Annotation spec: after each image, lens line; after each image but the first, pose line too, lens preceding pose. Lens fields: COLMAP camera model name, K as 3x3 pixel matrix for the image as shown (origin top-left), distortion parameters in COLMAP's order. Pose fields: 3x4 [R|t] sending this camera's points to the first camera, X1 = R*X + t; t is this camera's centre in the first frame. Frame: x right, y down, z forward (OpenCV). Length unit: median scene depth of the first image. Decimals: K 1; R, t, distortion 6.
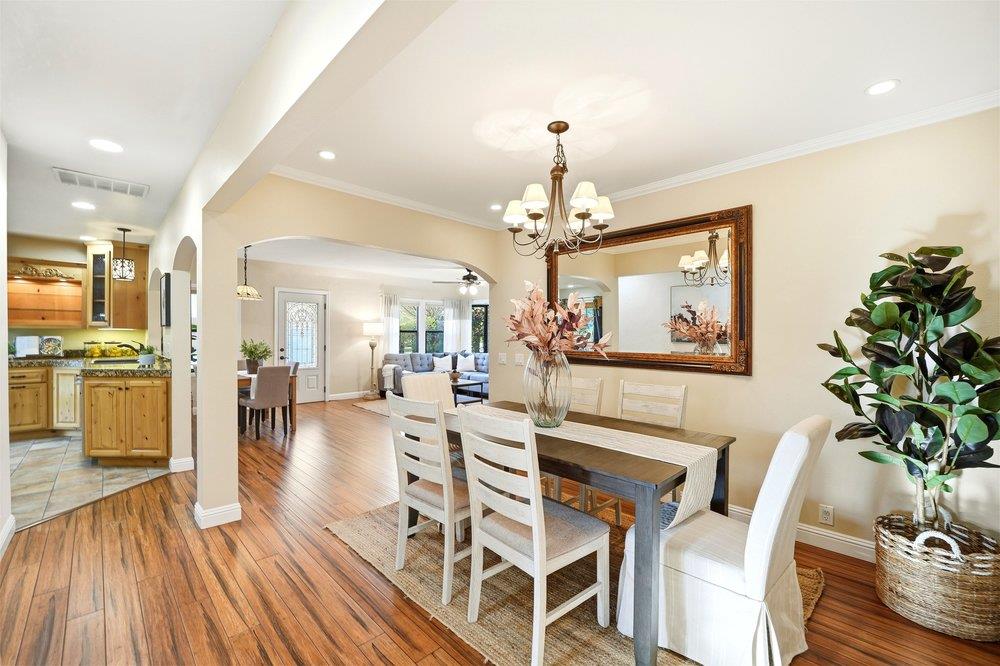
lens RADIAL K [[411.8, 0, 504.8], [0, 411.8, 334.3], [0, 0, 1]] dist [-0.014462, -0.000192]
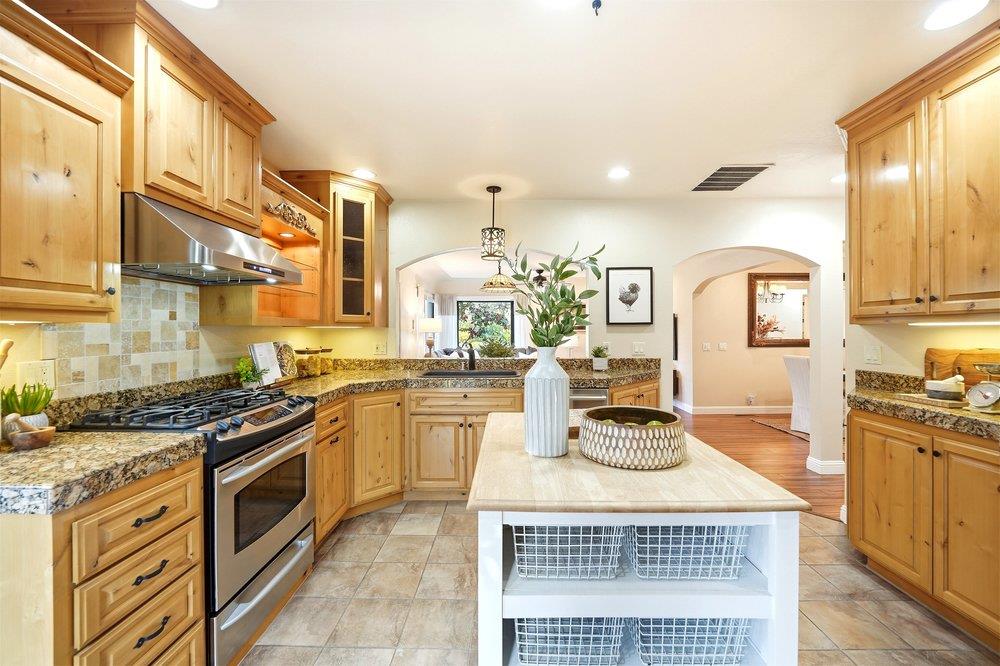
lens RADIAL K [[404.8, 0, 500.3], [0, 404.8, 328.9], [0, 0, 1]] dist [-0.011552, -0.000466]
pose [[0.714434, -0.006261, 0.699675, -0.851708], [0.006365, 0.999977, 0.002449, -0.006601], [-0.699674, 0.002704, 0.714457, 0.286544]]
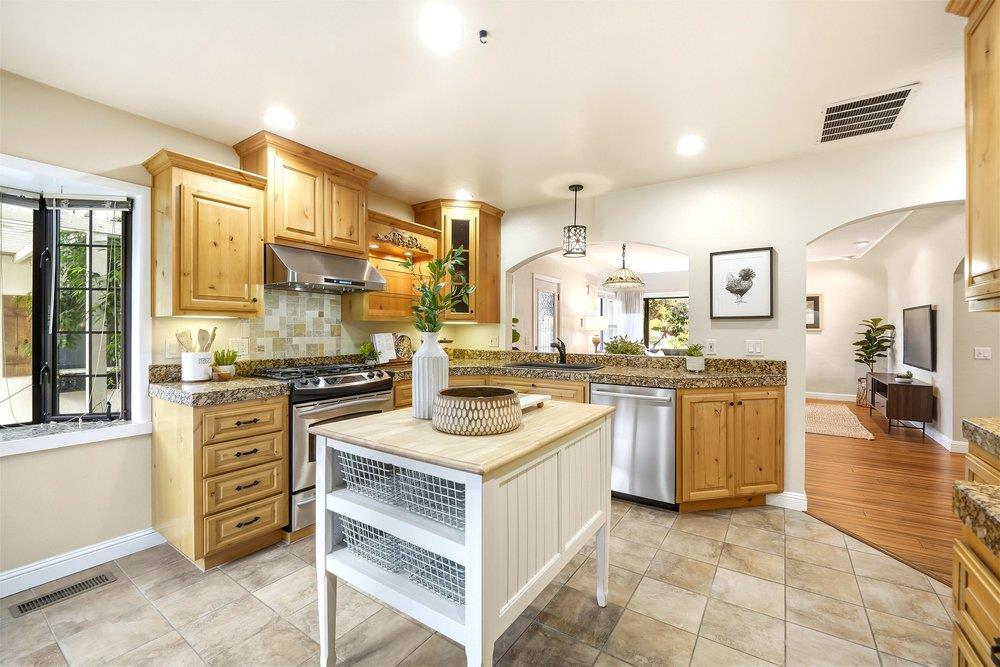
lens RADIAL K [[412.4, 0, 500.6], [0, 412.4, 329.5], [0, 0, 1]] dist [-0.008149, -0.000350]
pose [[0.980373, -0.003094, 0.197130, -0.726606], [0.003235, 0.999995, -0.000395, 0.000200], [-0.197127, 0.001025, 0.980377, 0.175486]]
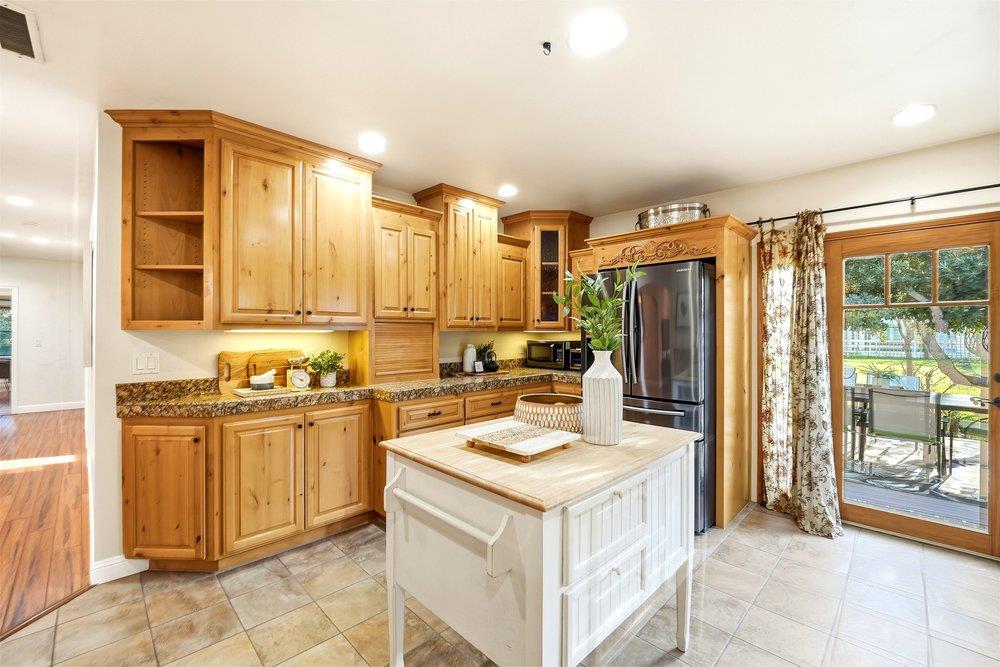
lens RADIAL K [[414.5, 0, 500.0], [0, 414.5, 333.5], [0, 0, 1]] dist [-0.009333, -0.000043]
pose [[-0.999969, -0.006667, -0.004141, -0.669760], [-0.006674, 0.999976, 0.001618, -0.006751], [0.004130, 0.001645, -0.999990, 0.593250]]
